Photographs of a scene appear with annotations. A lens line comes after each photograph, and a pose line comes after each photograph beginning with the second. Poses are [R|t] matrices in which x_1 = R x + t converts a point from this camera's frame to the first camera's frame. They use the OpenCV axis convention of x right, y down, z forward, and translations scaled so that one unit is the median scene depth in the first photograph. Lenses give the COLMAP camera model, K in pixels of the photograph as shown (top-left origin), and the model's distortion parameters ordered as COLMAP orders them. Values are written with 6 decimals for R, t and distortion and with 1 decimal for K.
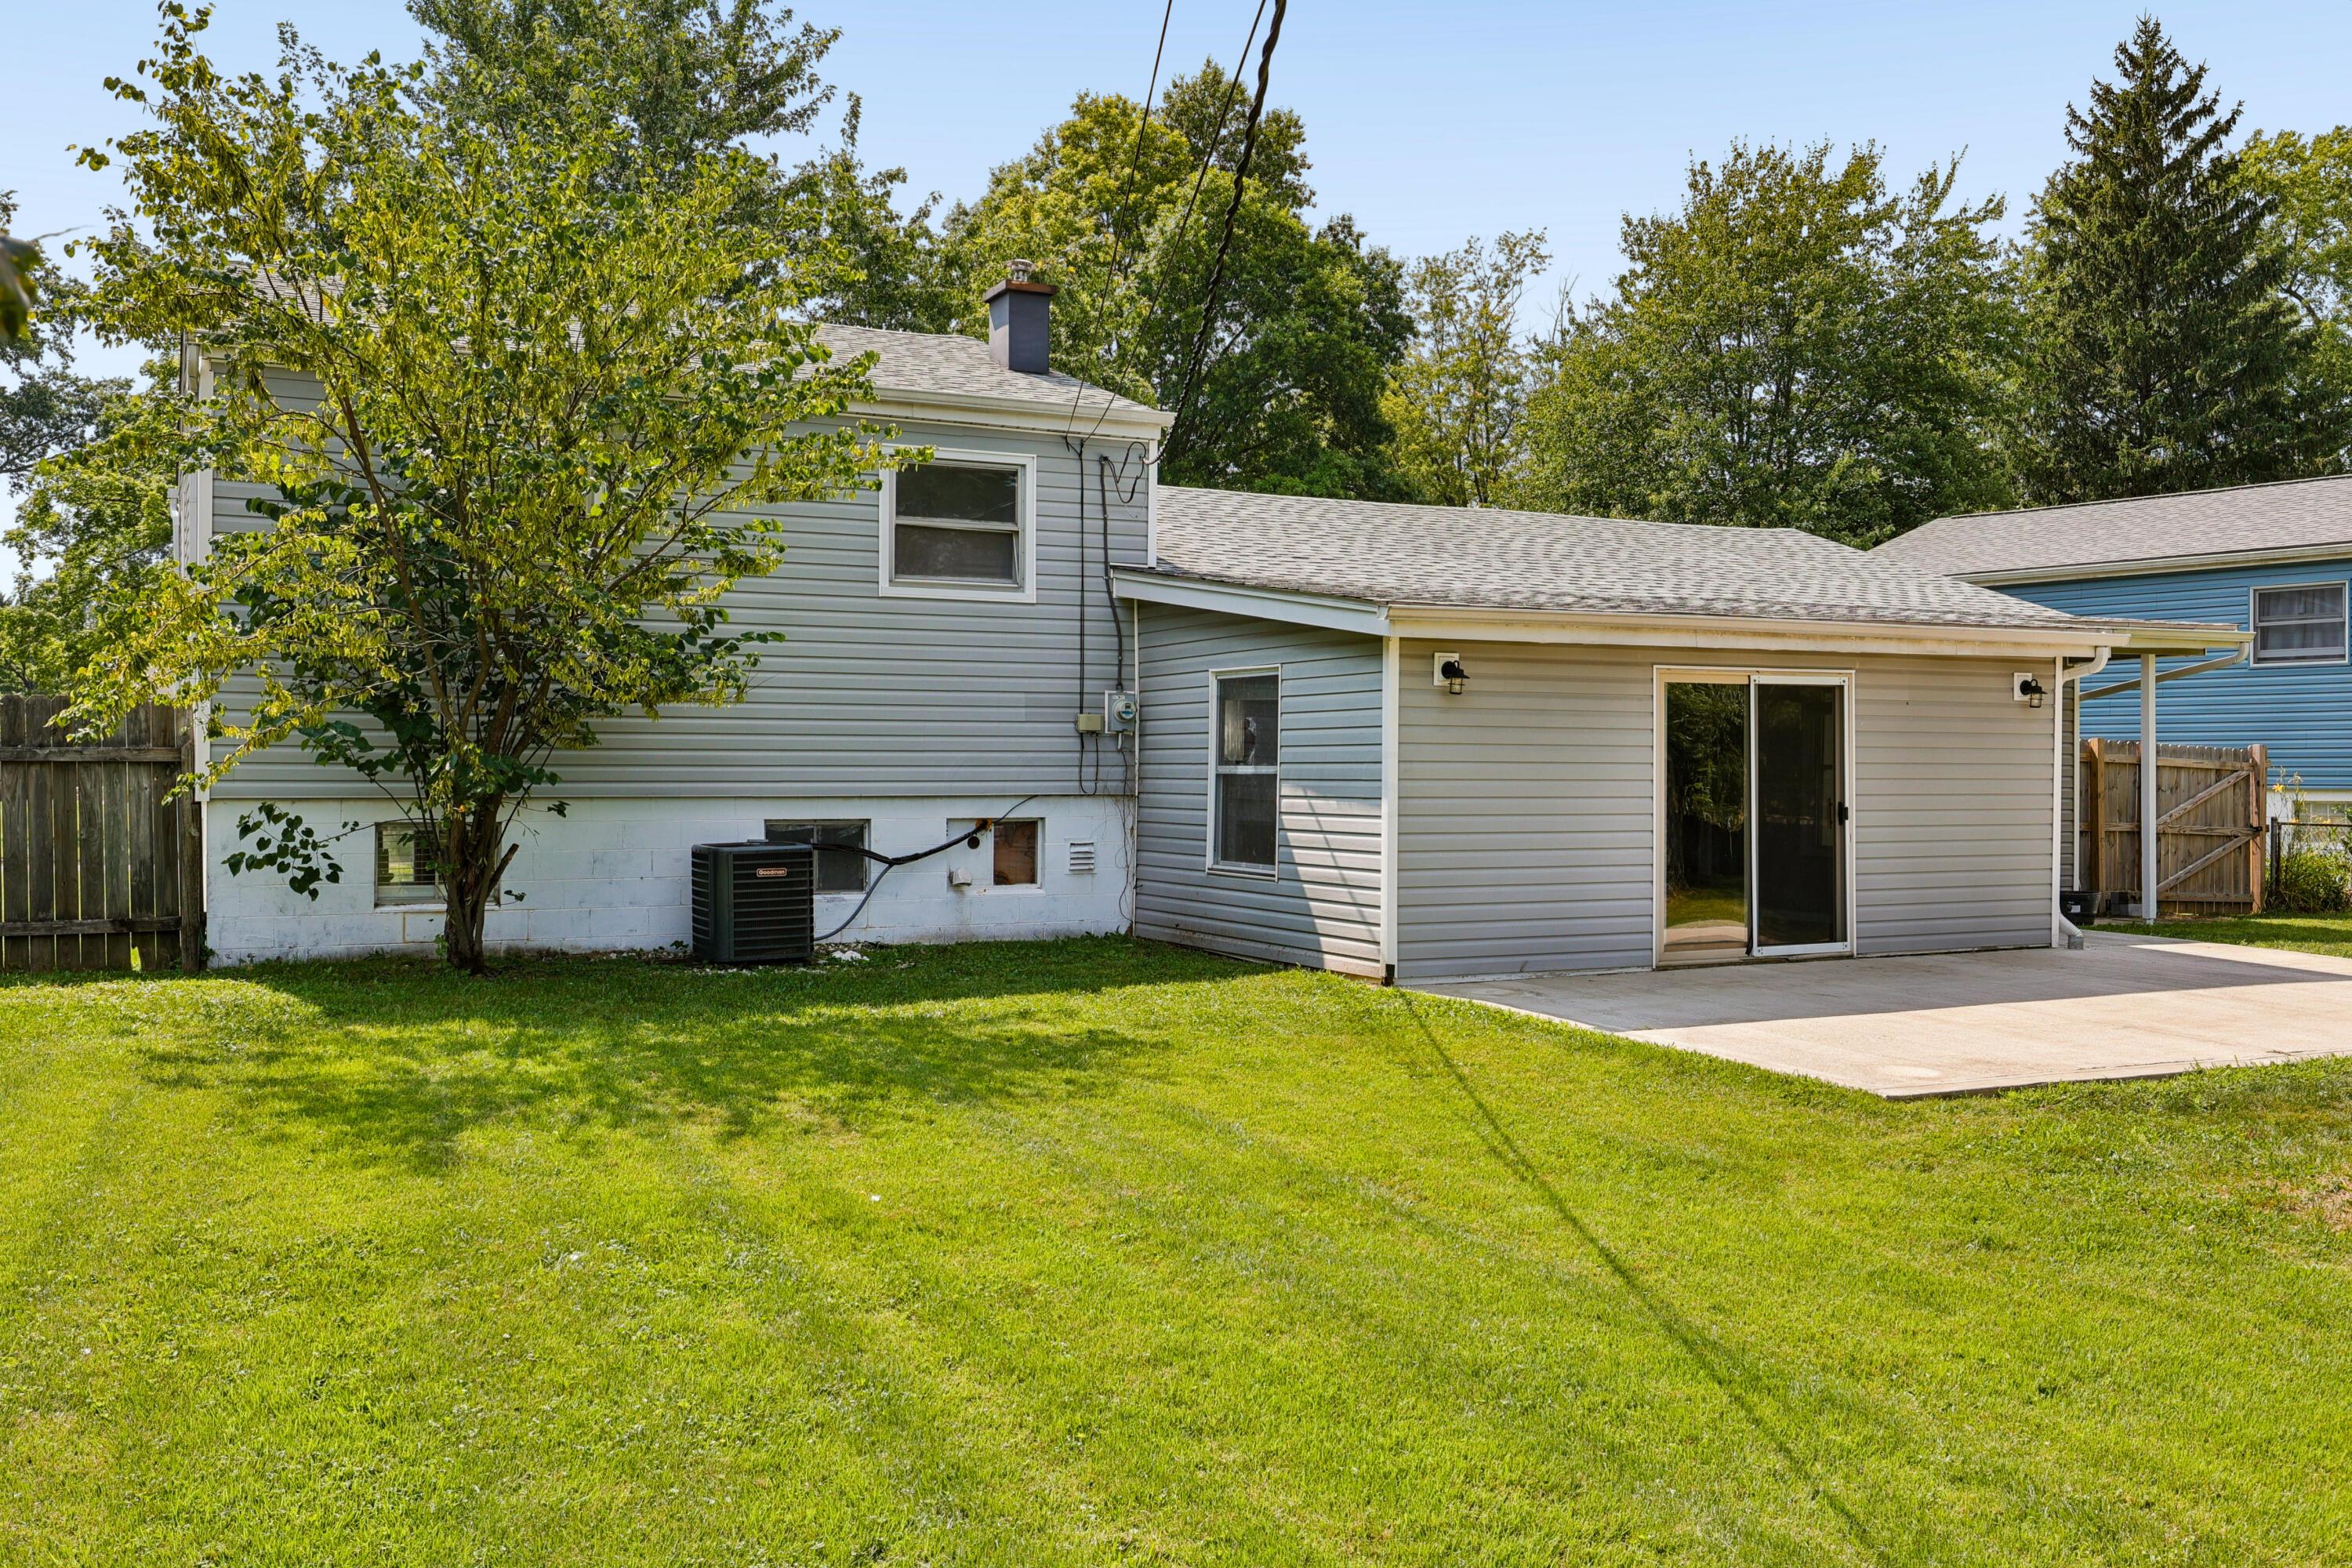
lens RADIAL K [[2021.7, 0, 1166.8], [0, 2021.7, 728.7], [0, 0, 1]] dist [0.003379, 0.002179]
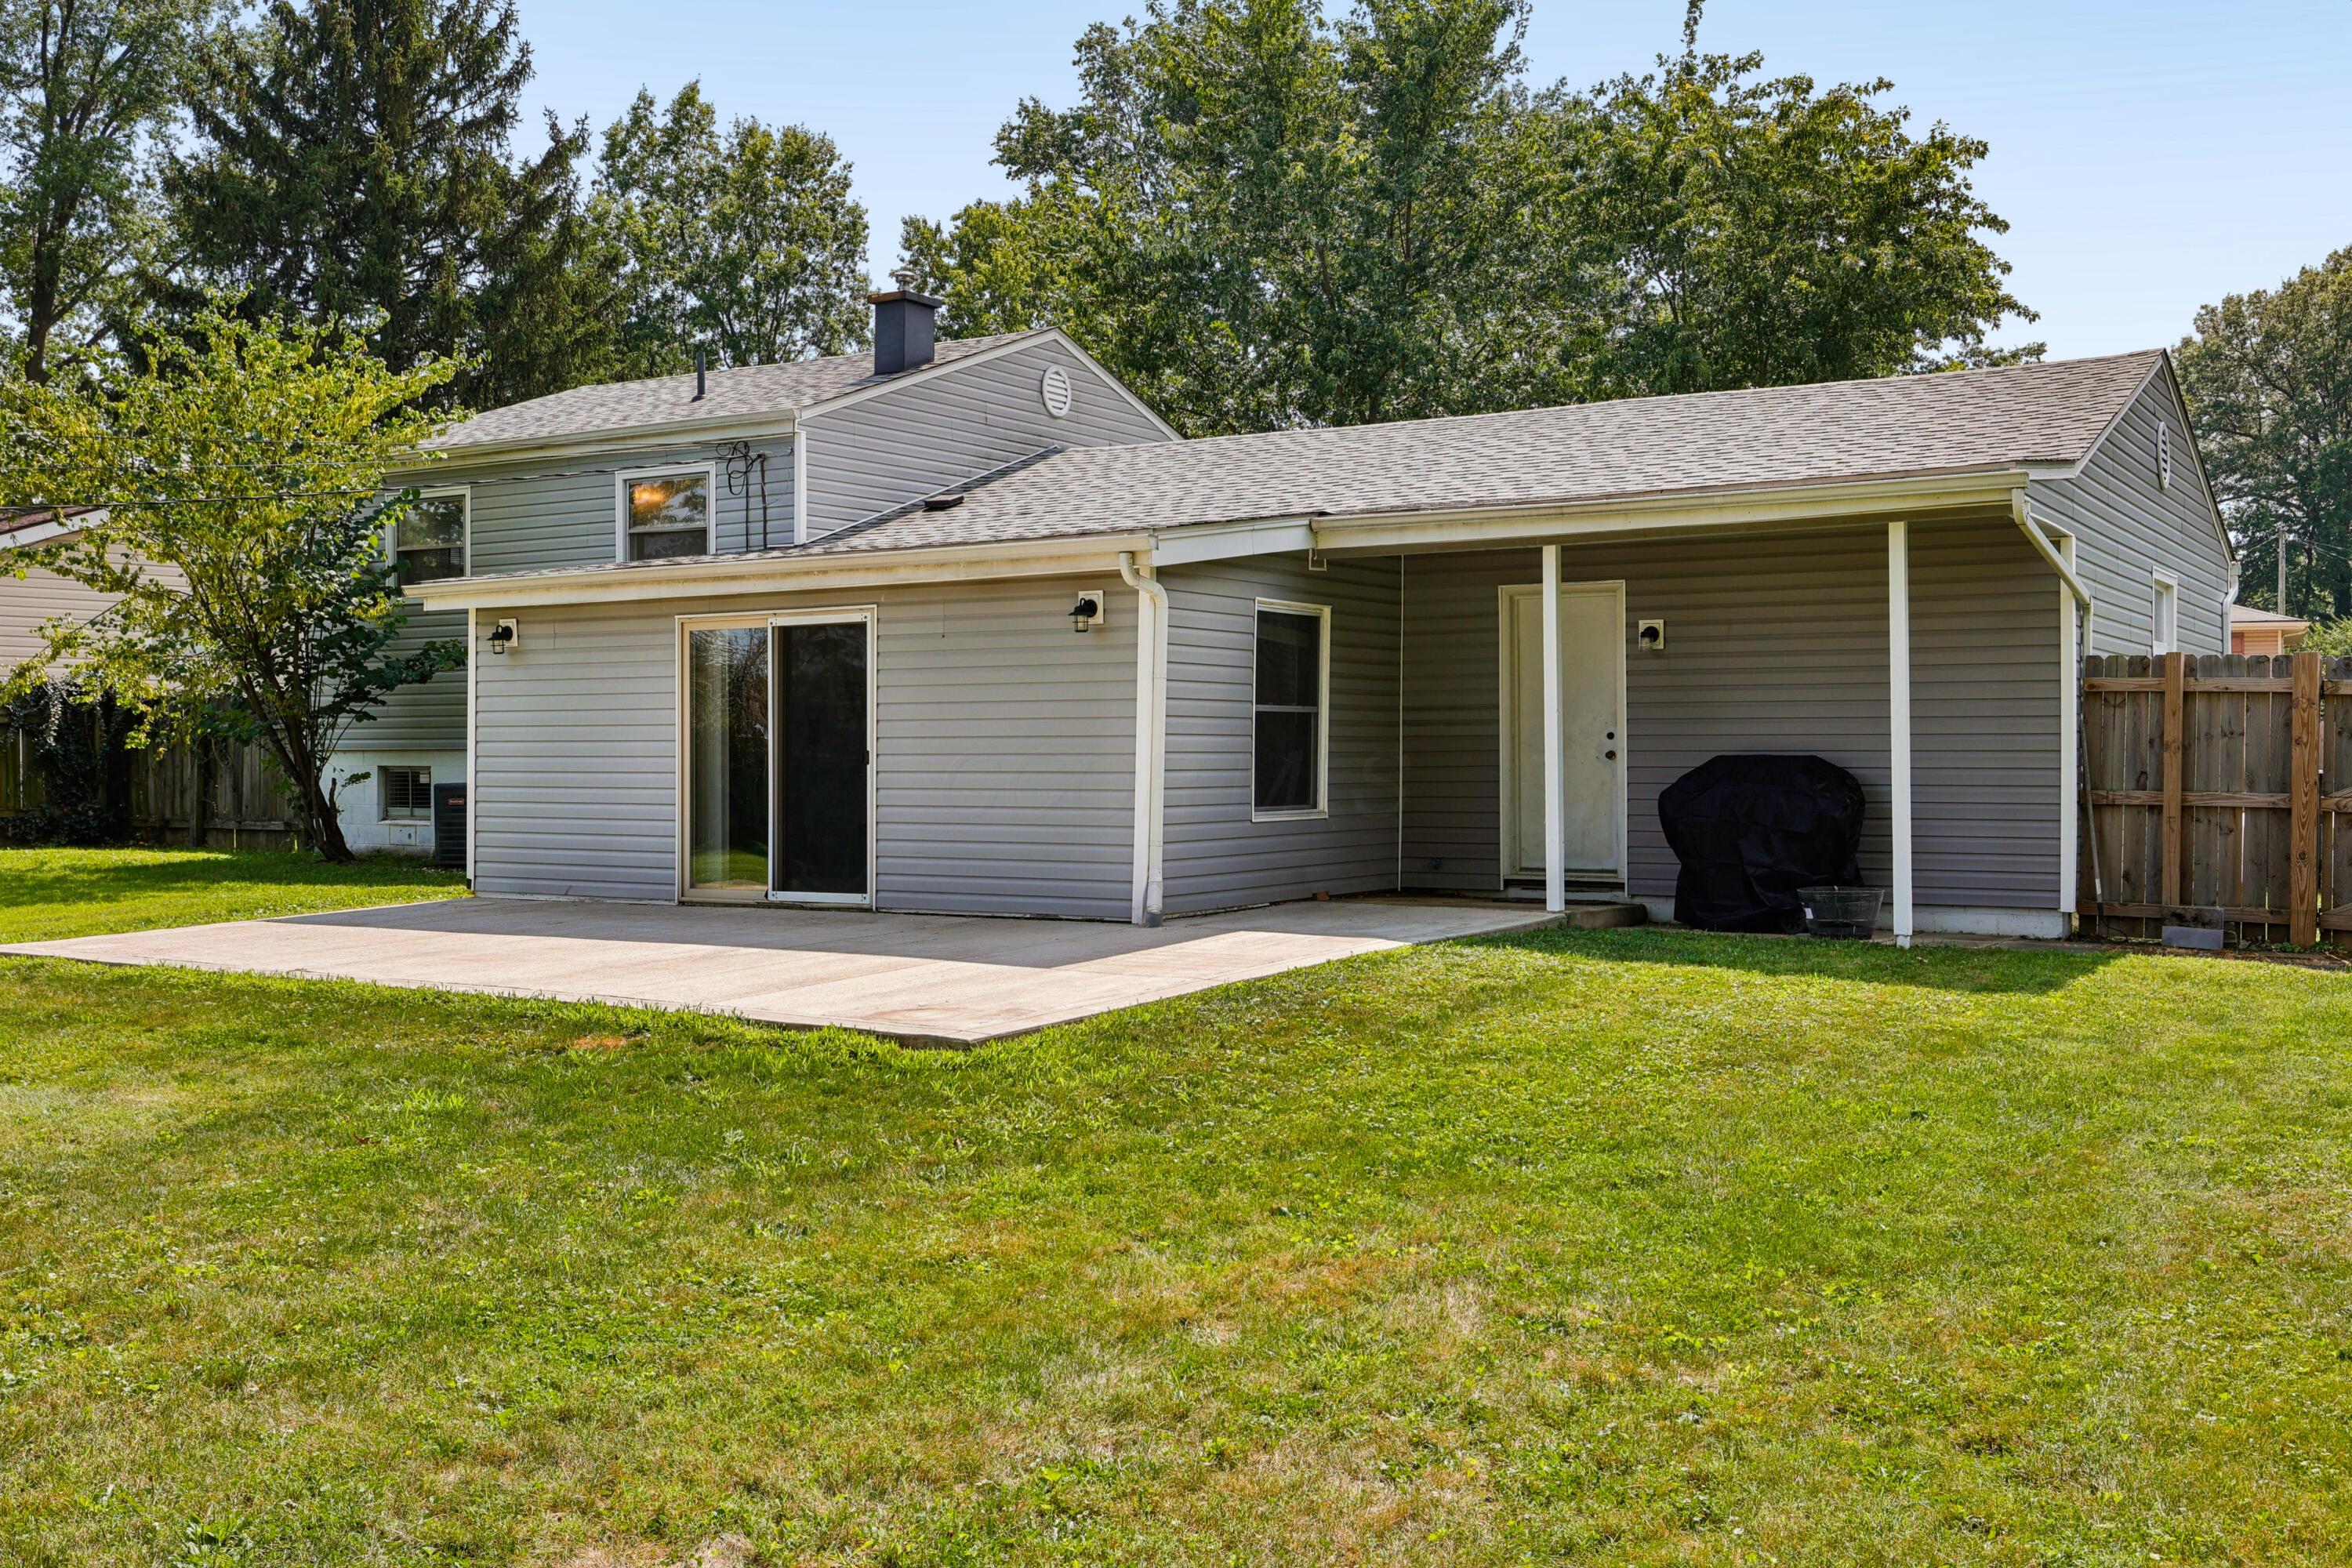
lens RADIAL K [[2271.5, 0, 1176.0], [0, 2271.5, 784.0], [0, 0, 1]] dist [-0.004679, -0.005212]
pose [[0.521797, 0.005874, -0.853050, 1.261551], [0.020848, 0.999590, 0.019636, 0.034937], [0.852815, -0.028031, 0.521460, 0.549704]]
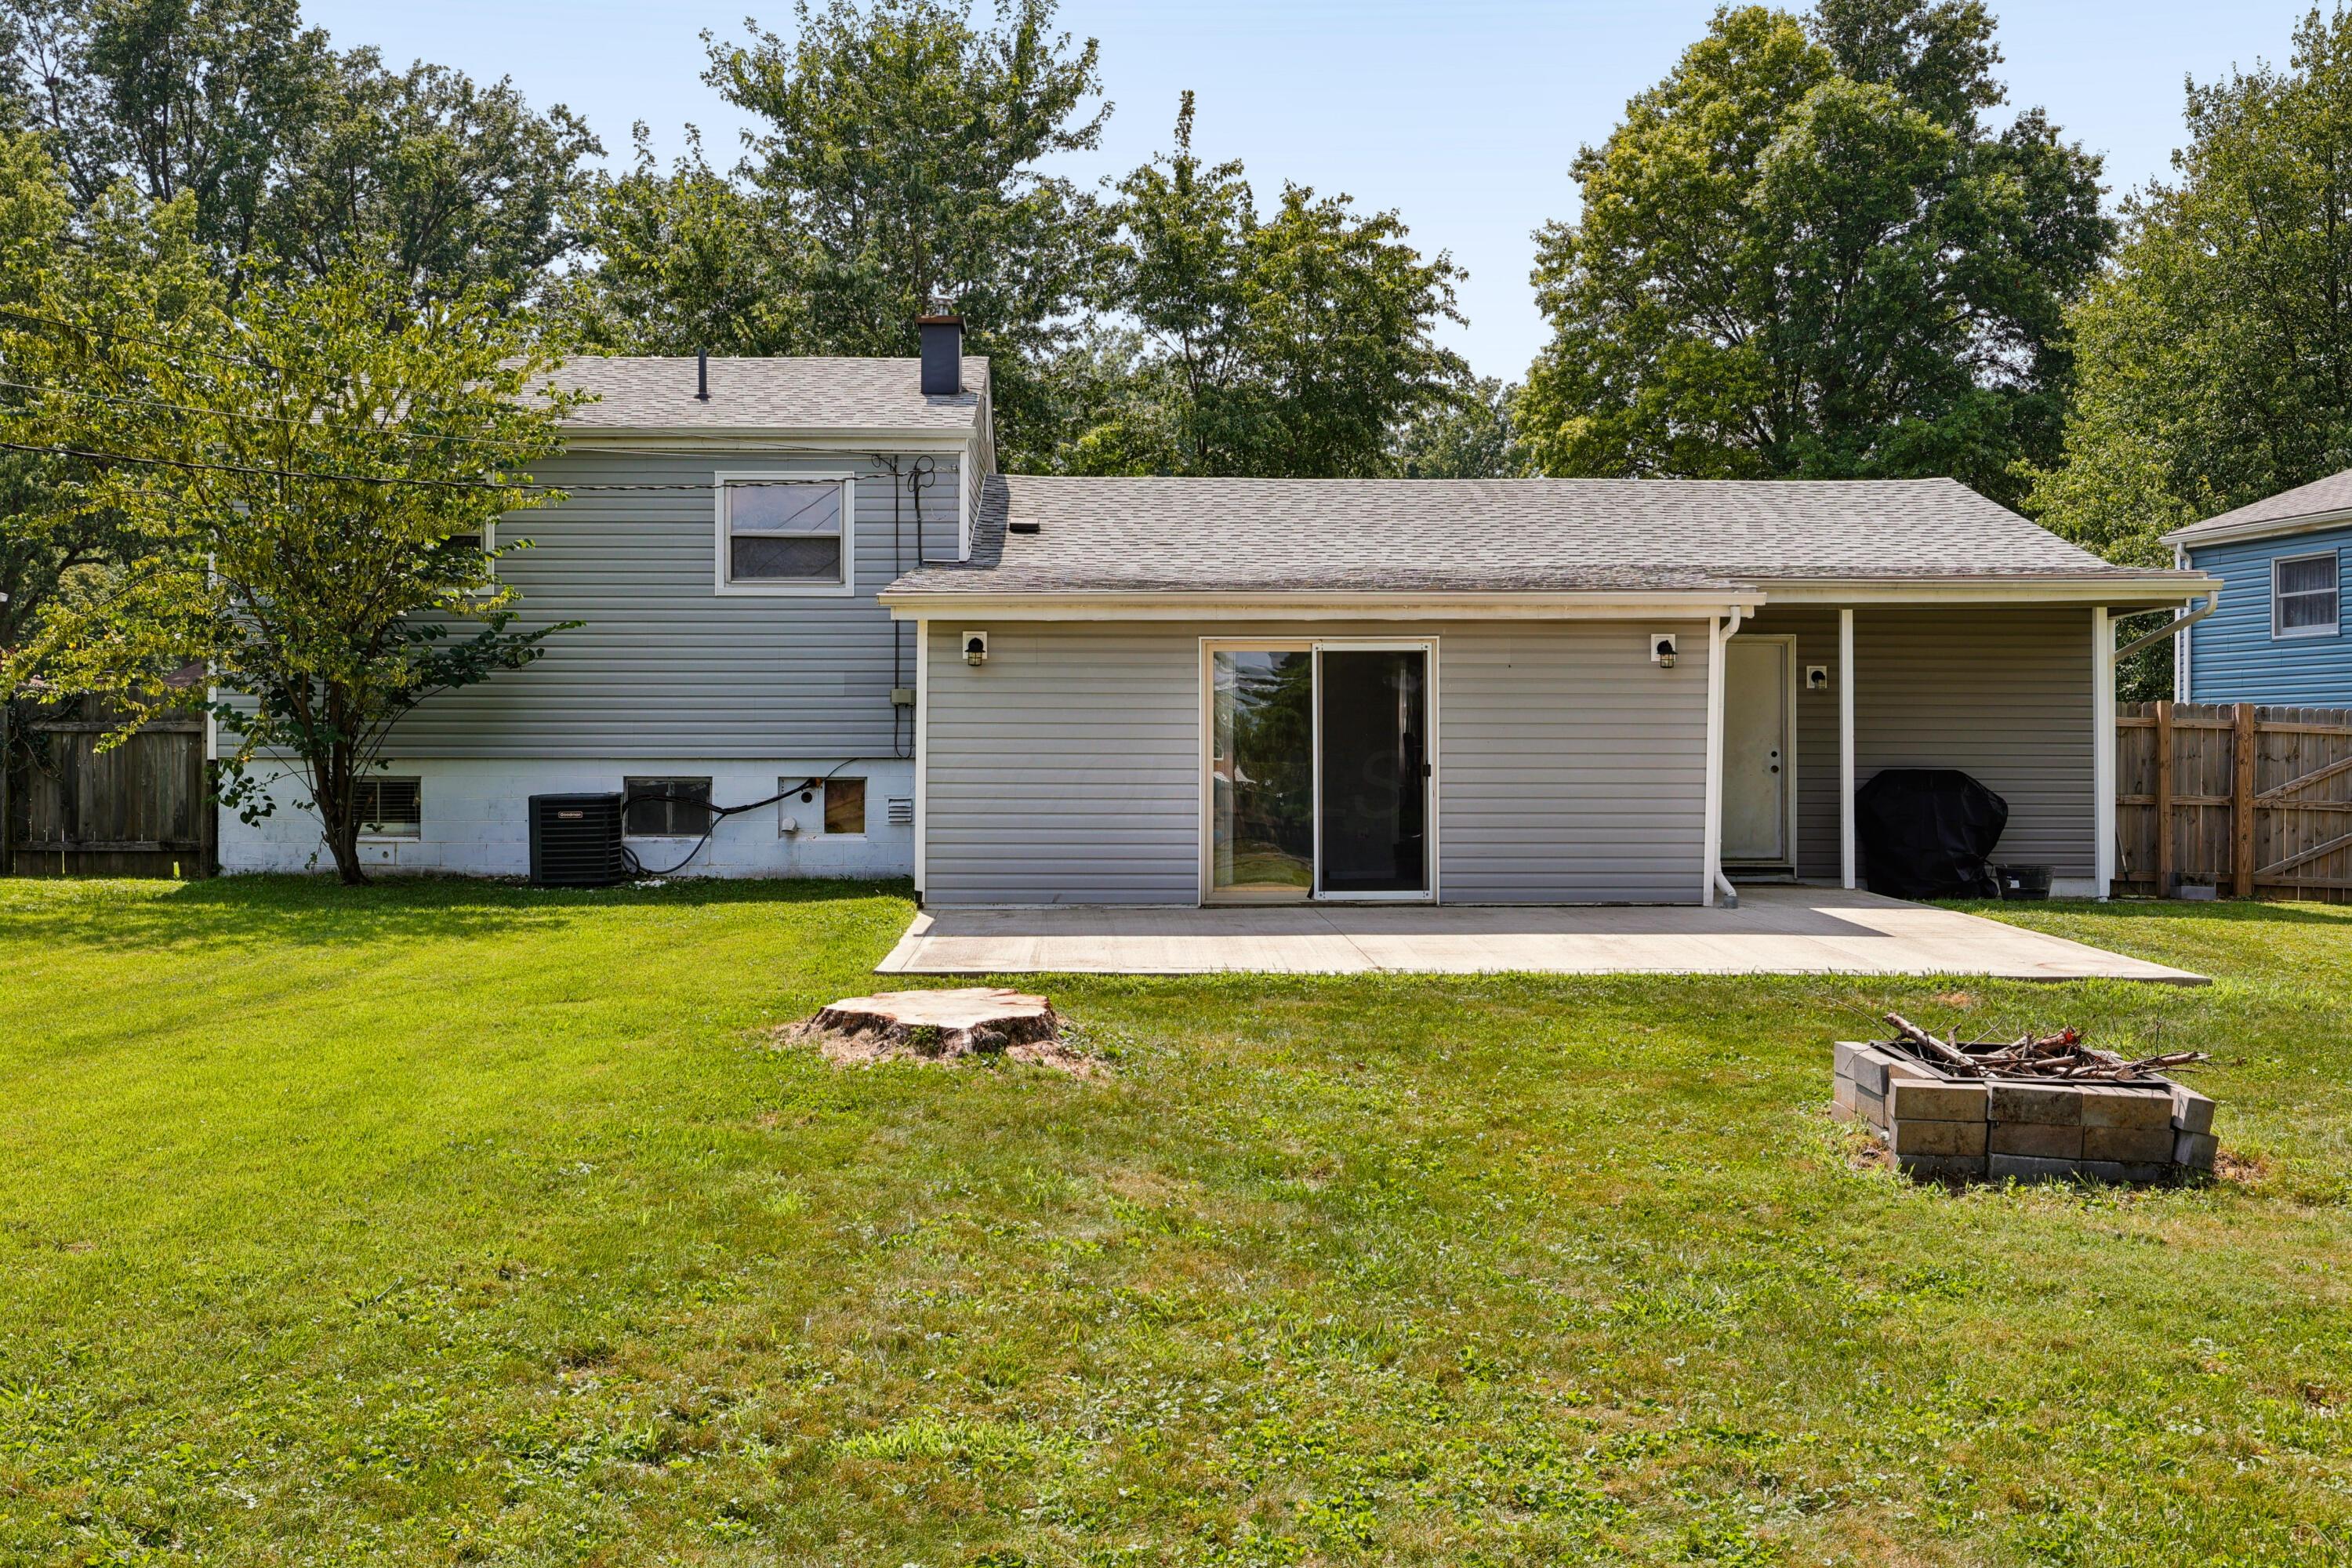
lens RADIAL K [[2271.5, 0, 1176.0], [0, 2271.5, 784.0], [0, 0, 1]] dist [-0.004679, -0.005212]
pose [[0.909348, 0.001840, -0.416031, 0.686267], [0.009728, 0.999623, 0.025686, 0.016255], [0.415922, -0.027404, 0.908987, -0.140130]]
